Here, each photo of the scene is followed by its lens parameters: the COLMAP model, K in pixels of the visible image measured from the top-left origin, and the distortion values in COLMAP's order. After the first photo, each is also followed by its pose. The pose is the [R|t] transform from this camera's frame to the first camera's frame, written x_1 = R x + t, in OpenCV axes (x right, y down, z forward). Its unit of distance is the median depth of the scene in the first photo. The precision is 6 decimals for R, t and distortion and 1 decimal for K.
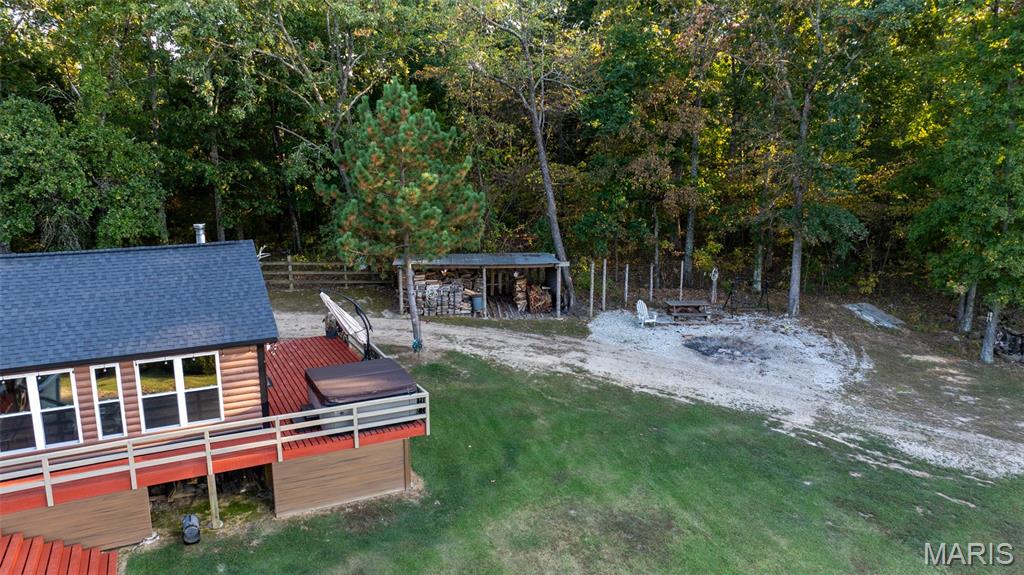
lens RADIAL K [[750.1, 0, 512.0], [0, 750.1, 287.5], [0, 0, 1]] dist [-0.002329, -0.001076]
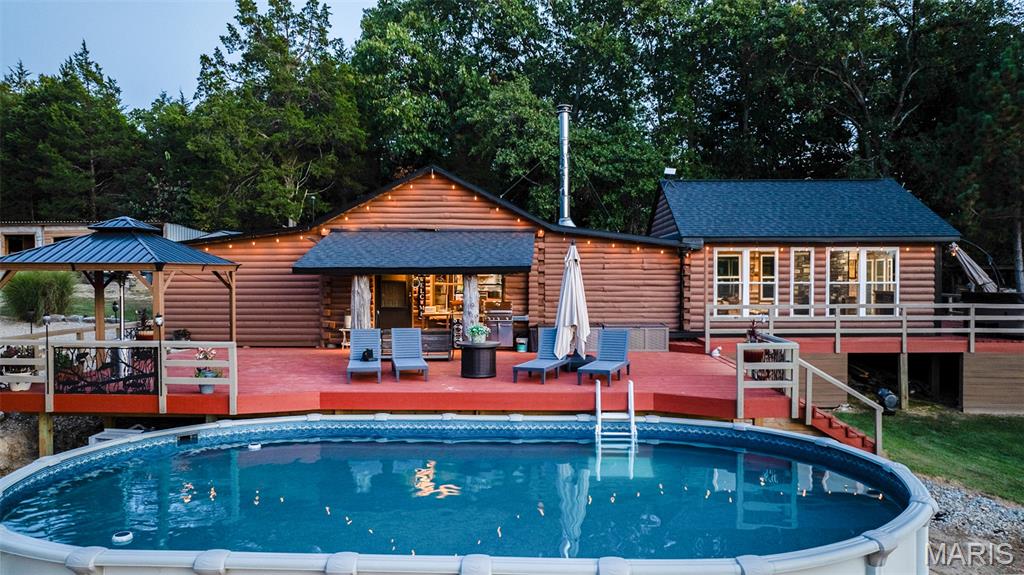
lens RADIAL K [[750.1, 0, 512.0], [0, 750.1, 287.5], [0, 0, 1]] dist [-0.002329, -0.001076]
pose [[0.875279, 0.013041, -0.483442, -0.370730], [-0.096075, 0.984401, -0.147391, 0.358110], [0.473979, 0.175455, 0.862879, -0.160094]]
